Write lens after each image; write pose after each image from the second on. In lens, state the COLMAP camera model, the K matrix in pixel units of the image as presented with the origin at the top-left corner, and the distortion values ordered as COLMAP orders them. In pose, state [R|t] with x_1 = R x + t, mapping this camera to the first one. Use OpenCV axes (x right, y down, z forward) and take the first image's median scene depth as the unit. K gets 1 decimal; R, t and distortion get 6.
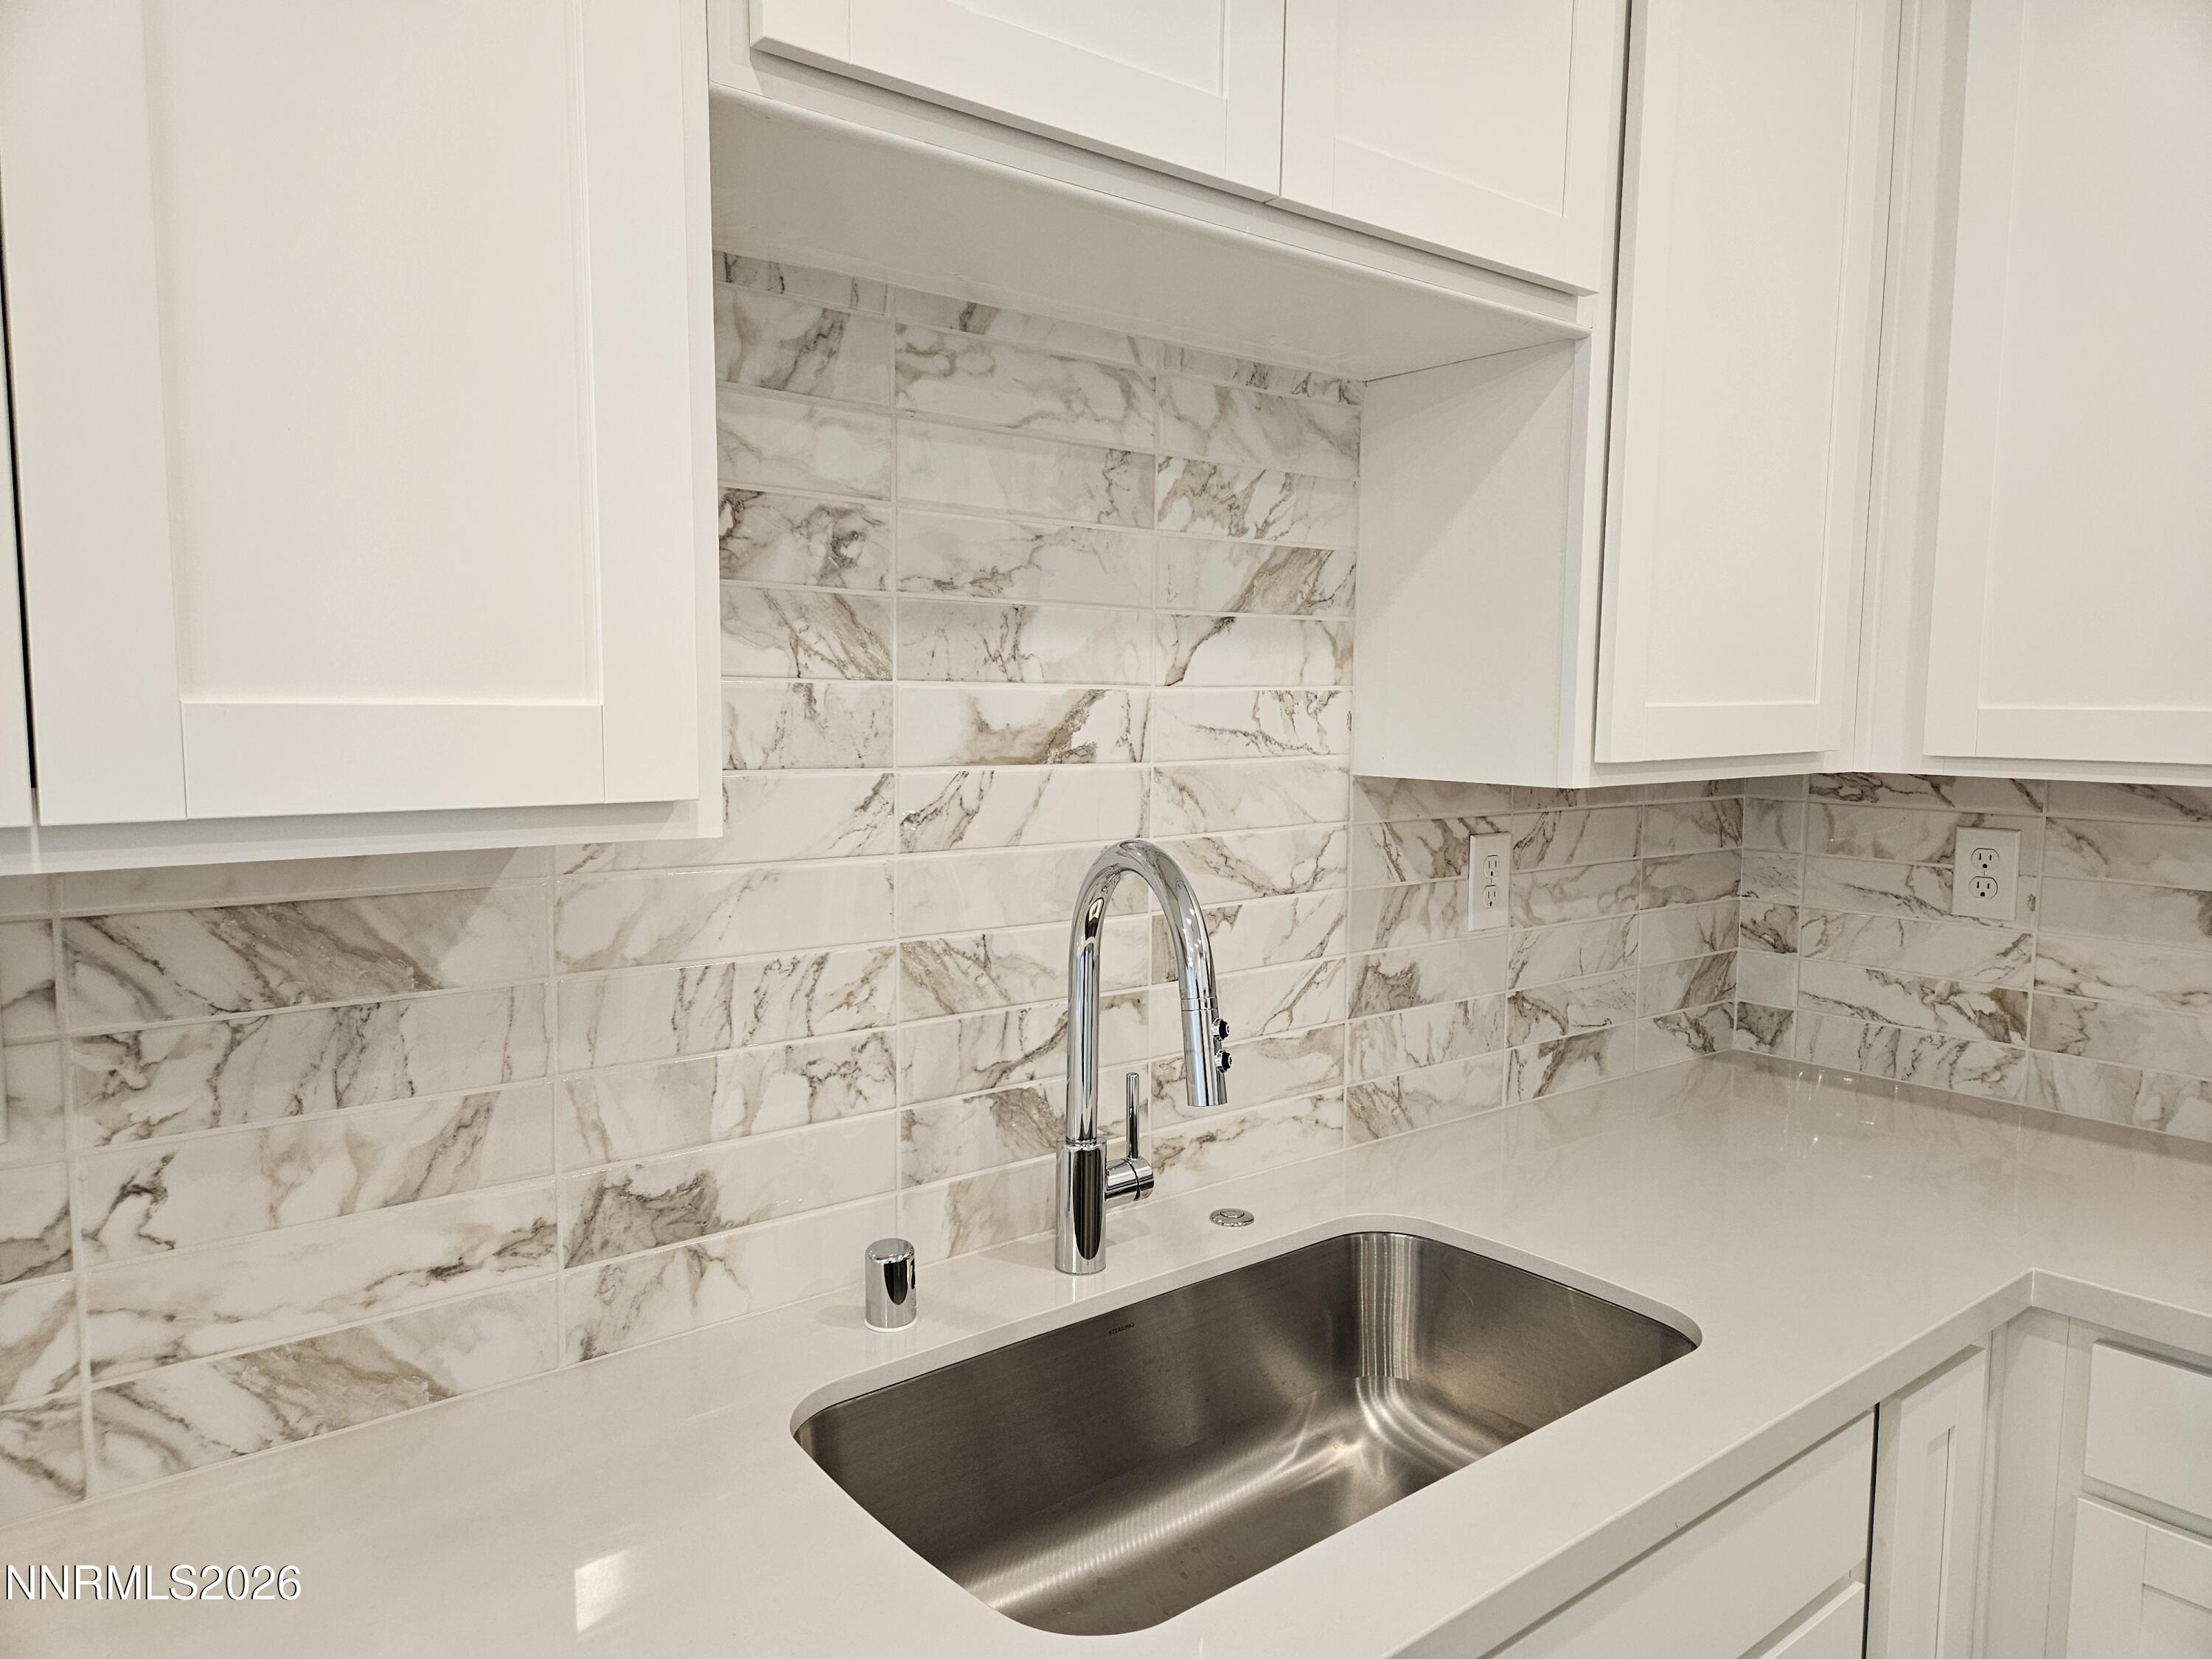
lens RADIAL K [[1476.2, 0, 1103.0], [0, 1476.2, 838.3], [0, 0, 1]] dist [0.042455, -0.011387]
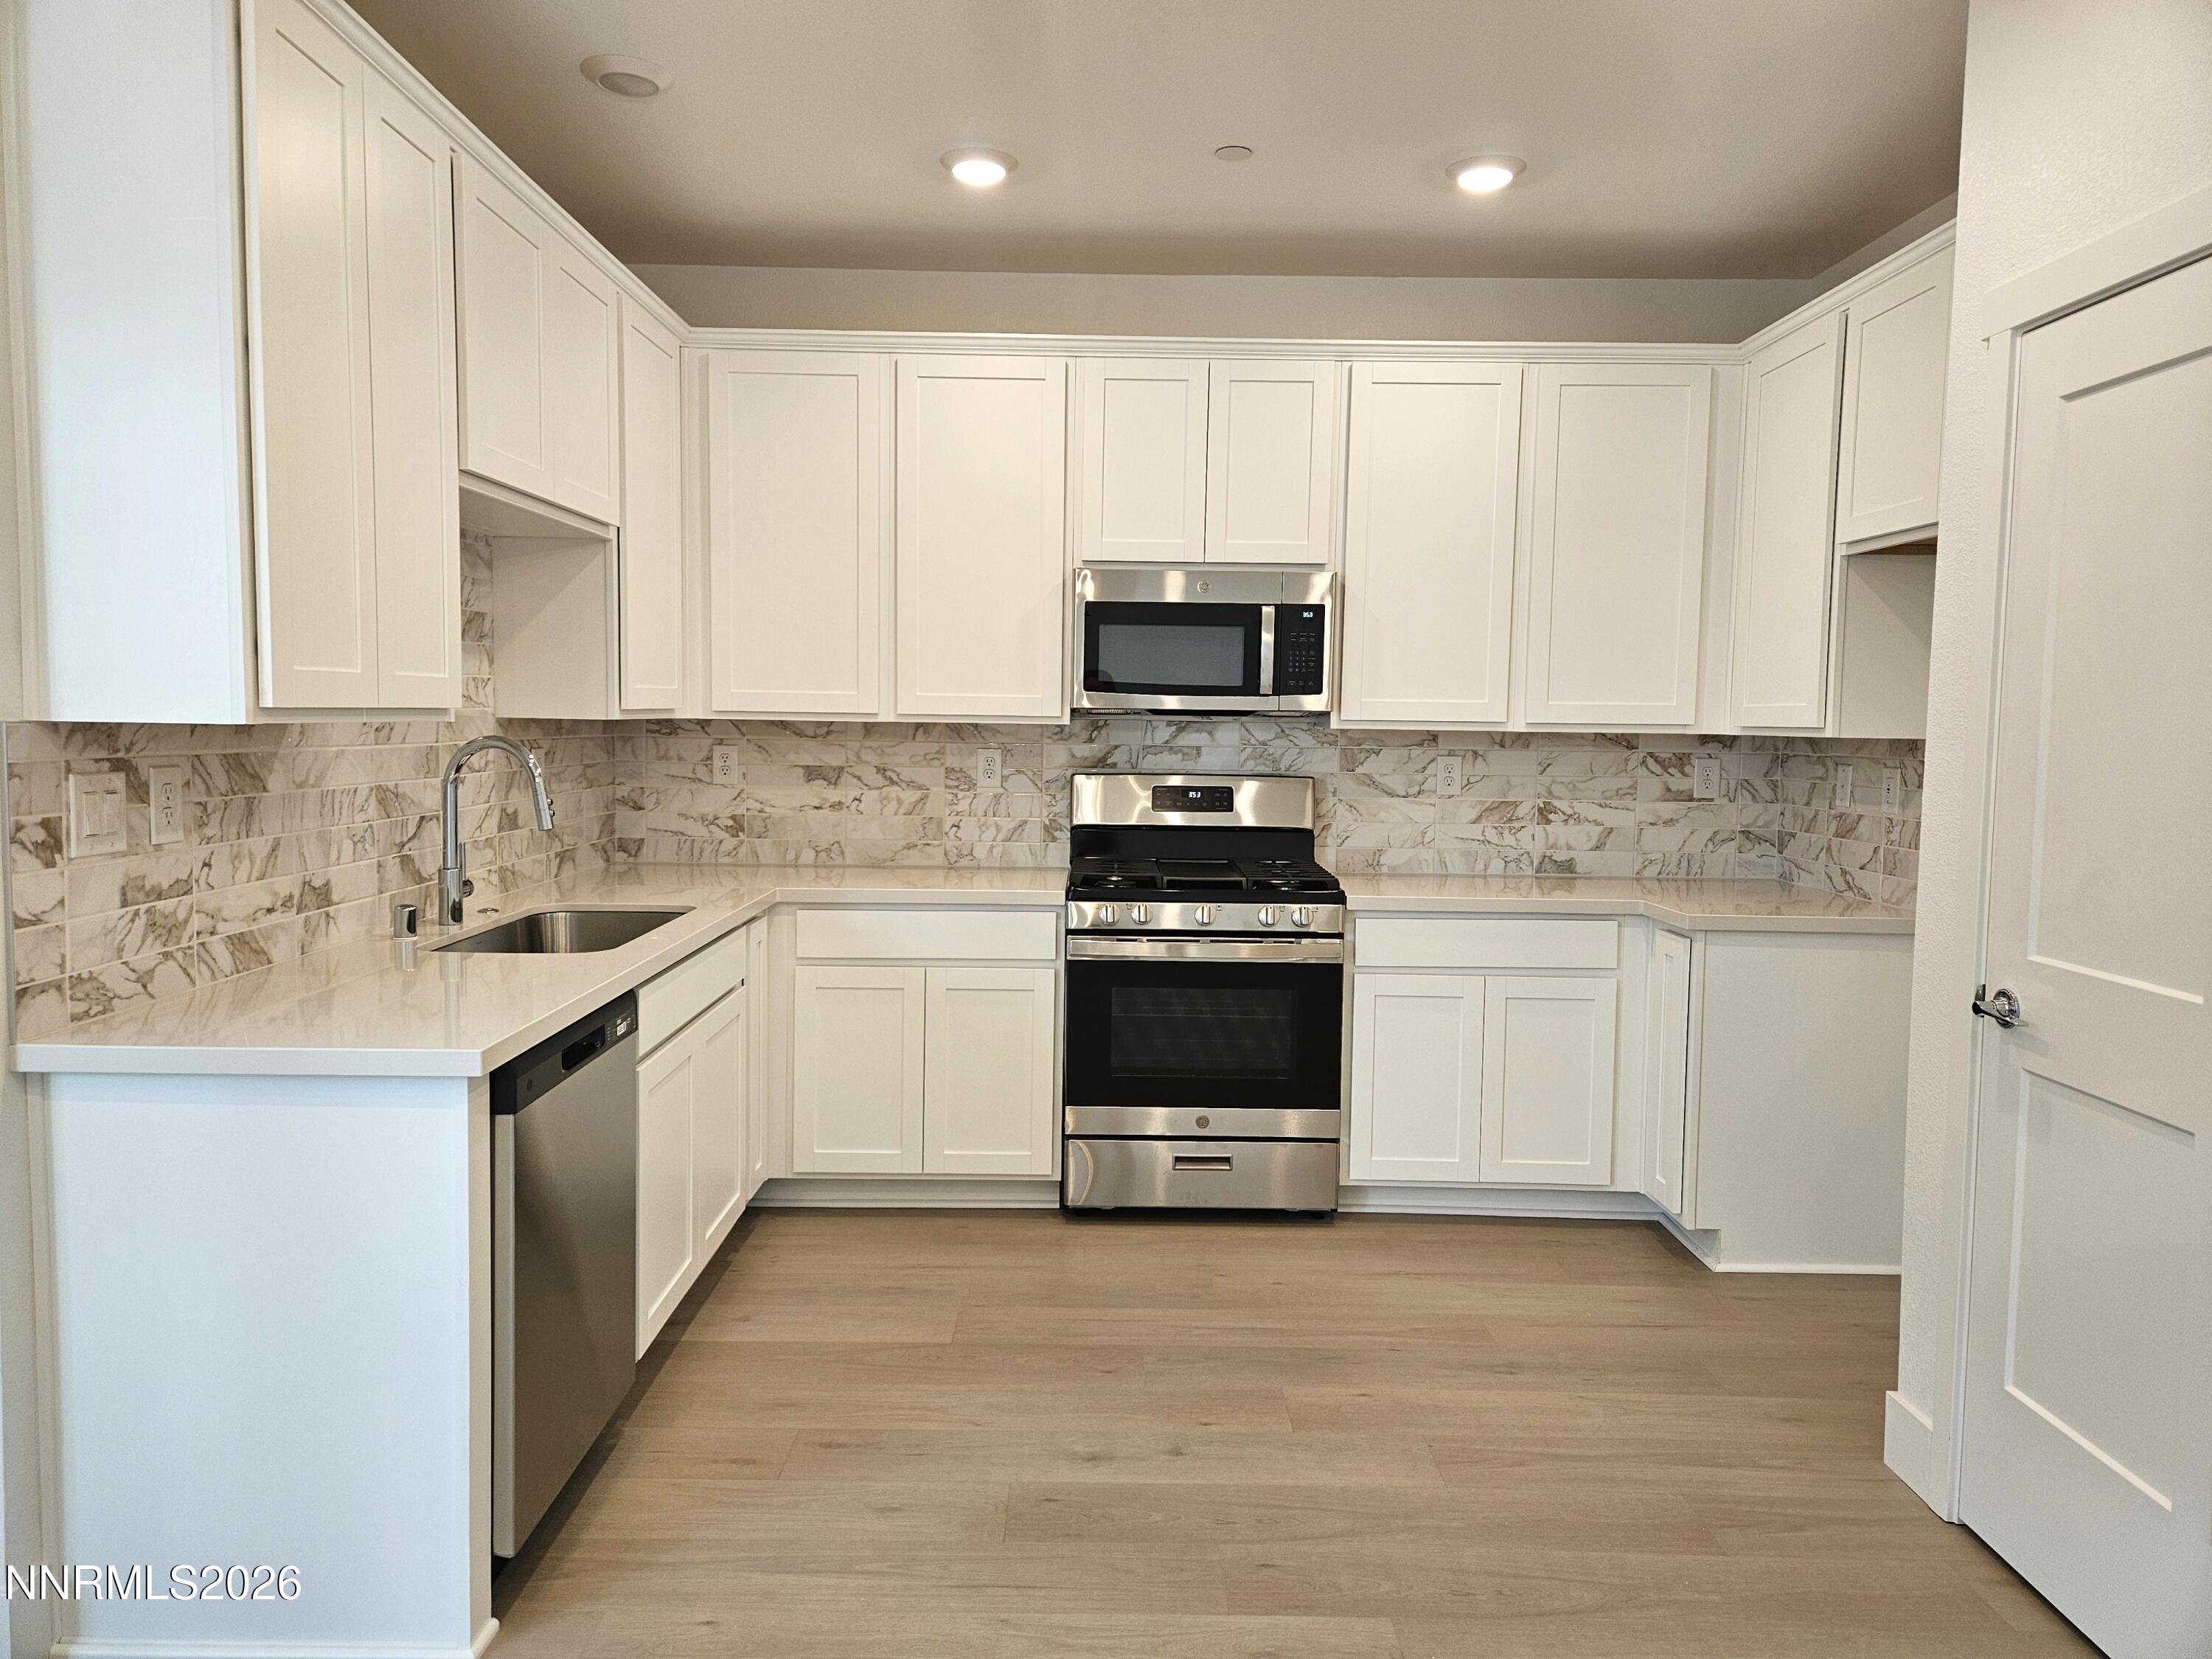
lens RADIAL K [[1476.2, 0, 1095.6], [0, 1476.2, 811.6], [0, 0, 1]] dist [0.042455, -0.011387]
pose [[0.631208, -0.048921, 0.774070, -0.954692], [0.061143, 0.998041, 0.013218, 0.117816], [-0.773200, 0.038986, 0.632963, -1.024259]]
